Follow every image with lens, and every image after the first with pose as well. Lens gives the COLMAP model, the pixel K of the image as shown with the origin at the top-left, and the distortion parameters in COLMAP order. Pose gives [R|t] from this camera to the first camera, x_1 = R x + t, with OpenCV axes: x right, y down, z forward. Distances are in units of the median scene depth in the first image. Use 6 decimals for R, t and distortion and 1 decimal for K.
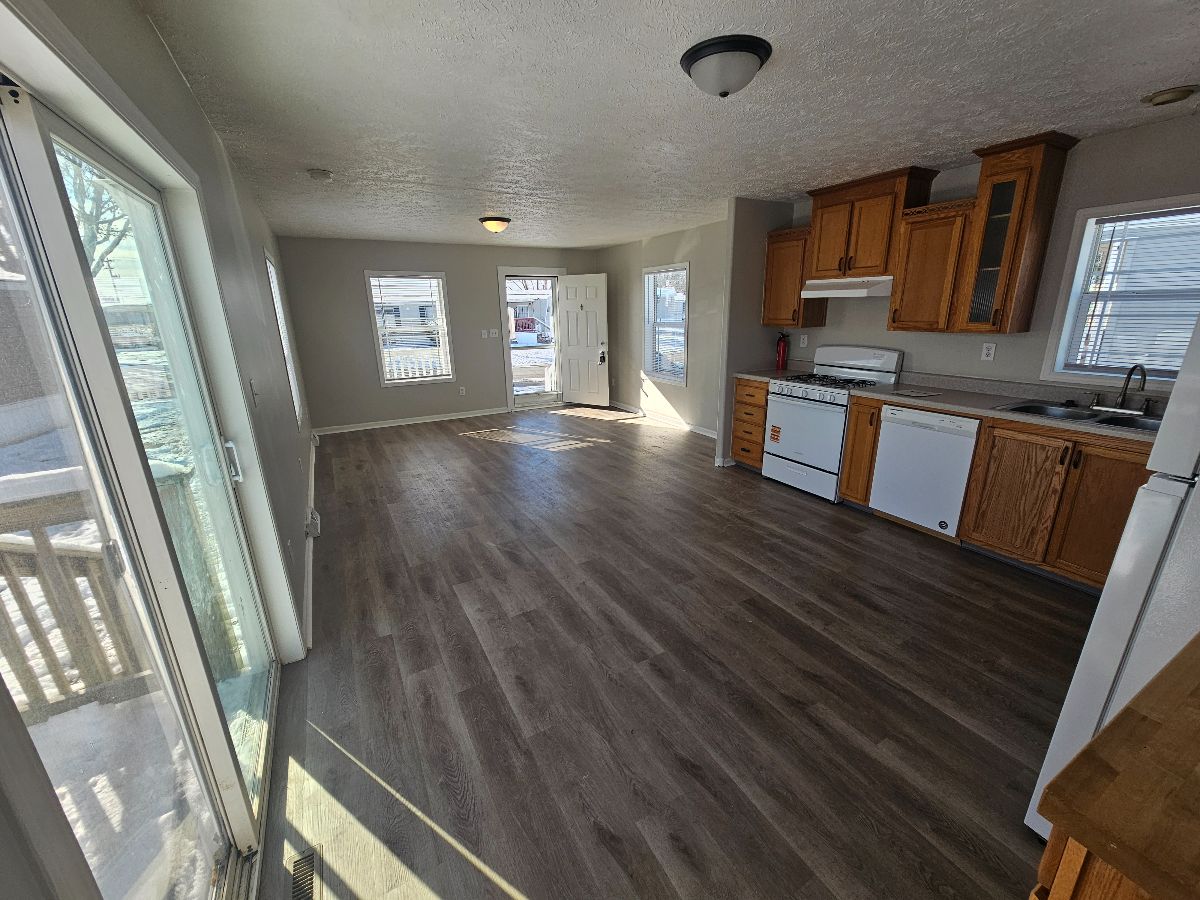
lens RADIAL K [[491.6, 0, 606.8], [0, 491.6, 449.5], [0, 0, 1]] dist [-0.000353, 0.000960]
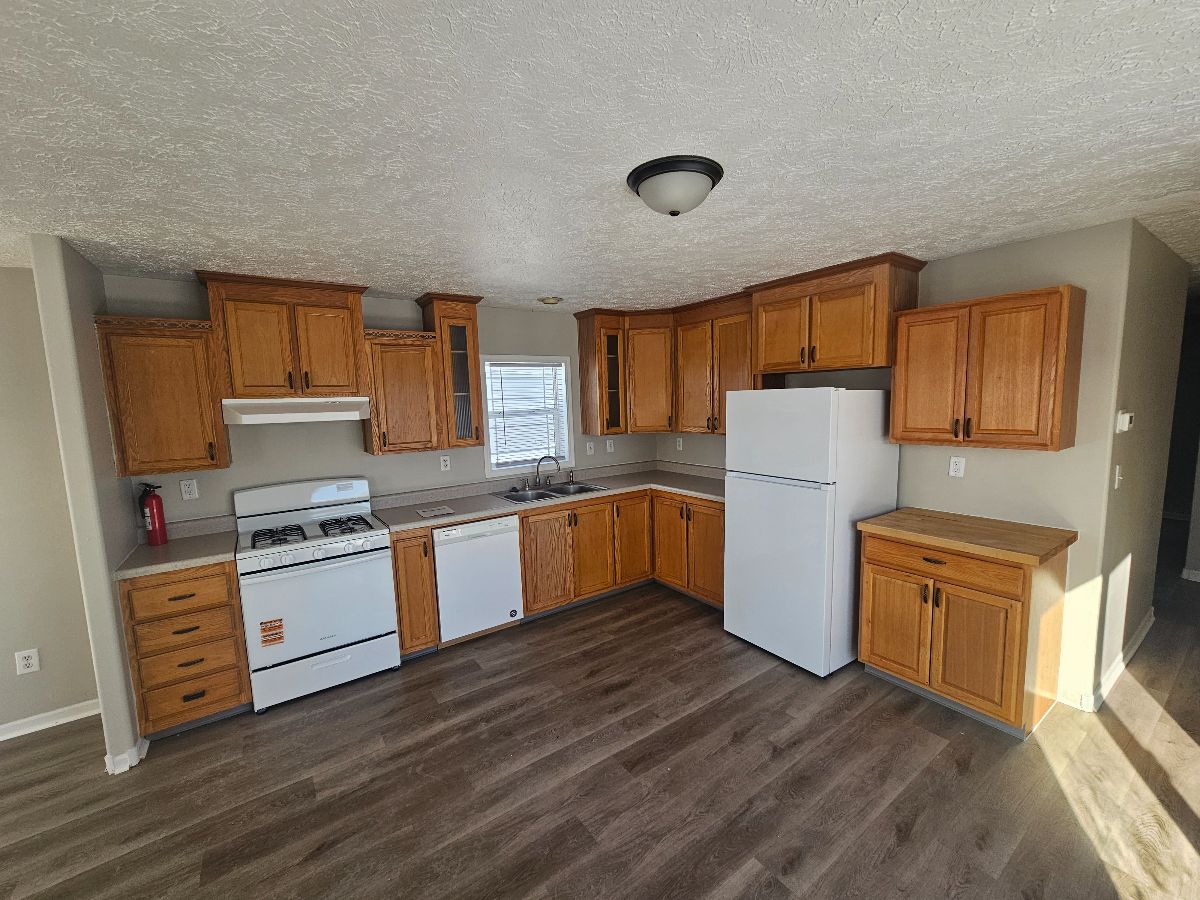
lens RADIAL K [[491.6, 0, 609.6], [0, 491.6, 454.4], [0, 0, 1]] dist [-0.000353, 0.000960]
pose [[-0.109971, -0.094026, 0.989477, -0.379657], [0.307913, 0.943318, 0.123861, -0.240147], [-0.945038, 0.318294, -0.074785, 0.716409]]
